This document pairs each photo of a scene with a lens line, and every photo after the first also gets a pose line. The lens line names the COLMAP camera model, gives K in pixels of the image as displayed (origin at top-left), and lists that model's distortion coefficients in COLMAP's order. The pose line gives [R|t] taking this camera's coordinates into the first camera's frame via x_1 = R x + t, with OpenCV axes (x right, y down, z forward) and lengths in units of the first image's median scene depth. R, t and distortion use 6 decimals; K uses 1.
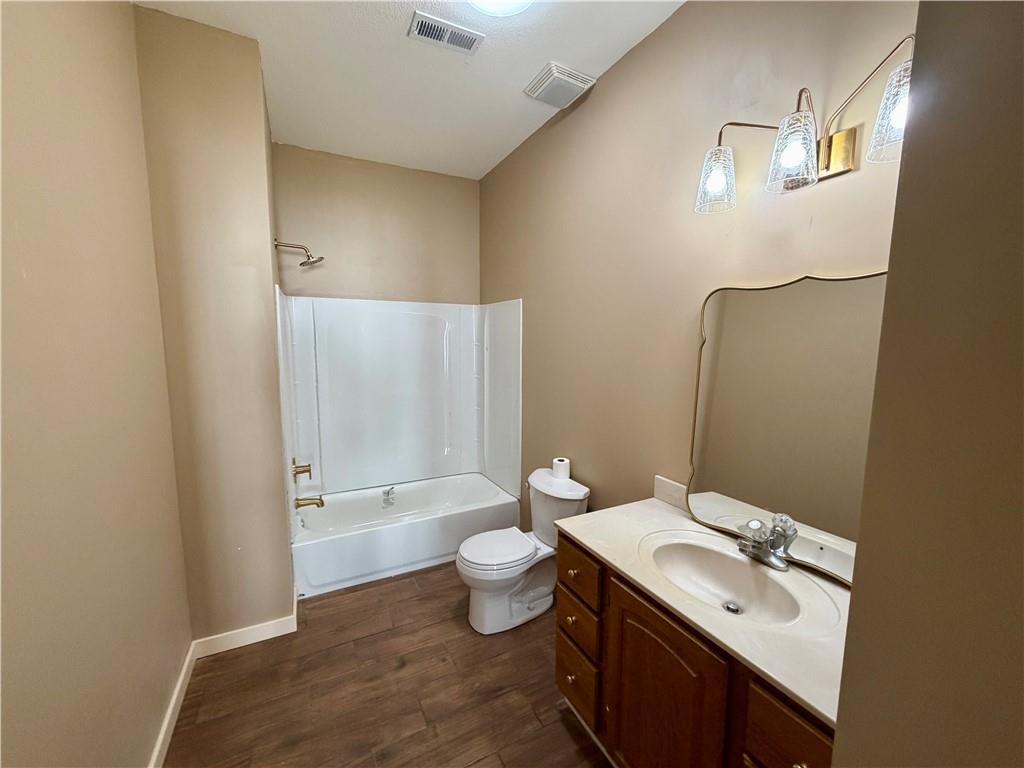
lens RADIAL K [[405.7, 0, 511.1], [0, 405.7, 384.7], [0, 0, 1]] dist [0.000203, 0.000175]
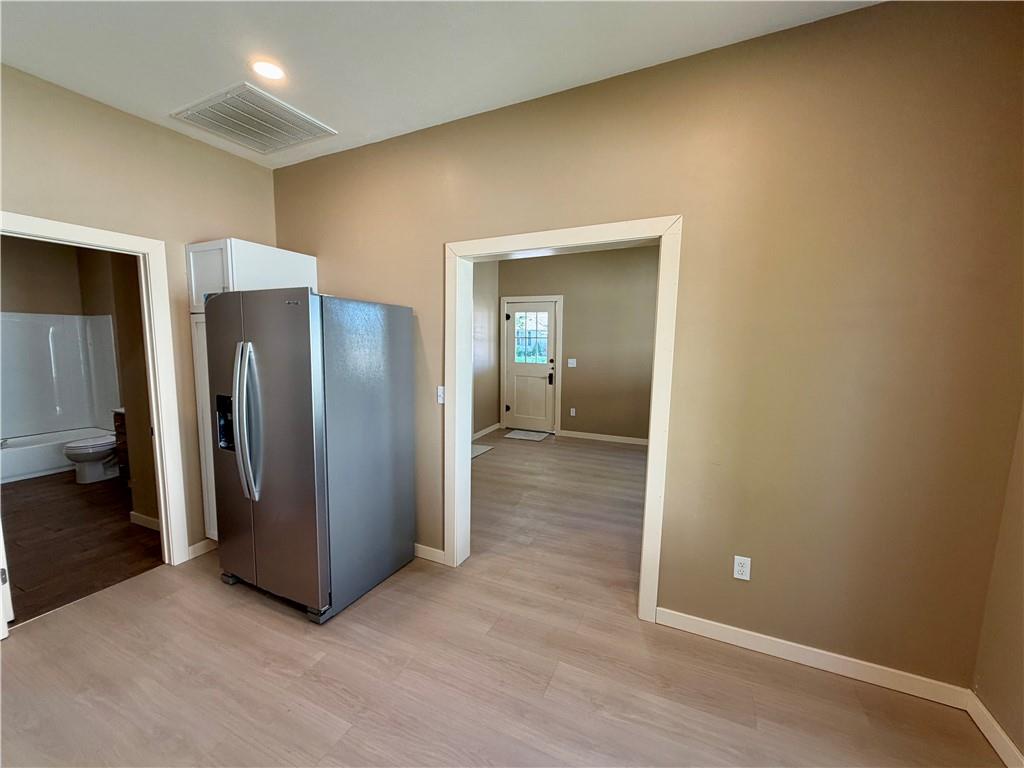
lens RADIAL K [[405.7, 0, 515.0], [0, 405.7, 383.8], [0, 0, 1]] dist [0.000203, 0.000175]
pose [[0.794744, -0.060514, 0.603920, 0.494586], [0.062918, 0.997871, 0.017190, 0.244294], [-0.603674, 0.024336, 0.796859, -2.144332]]
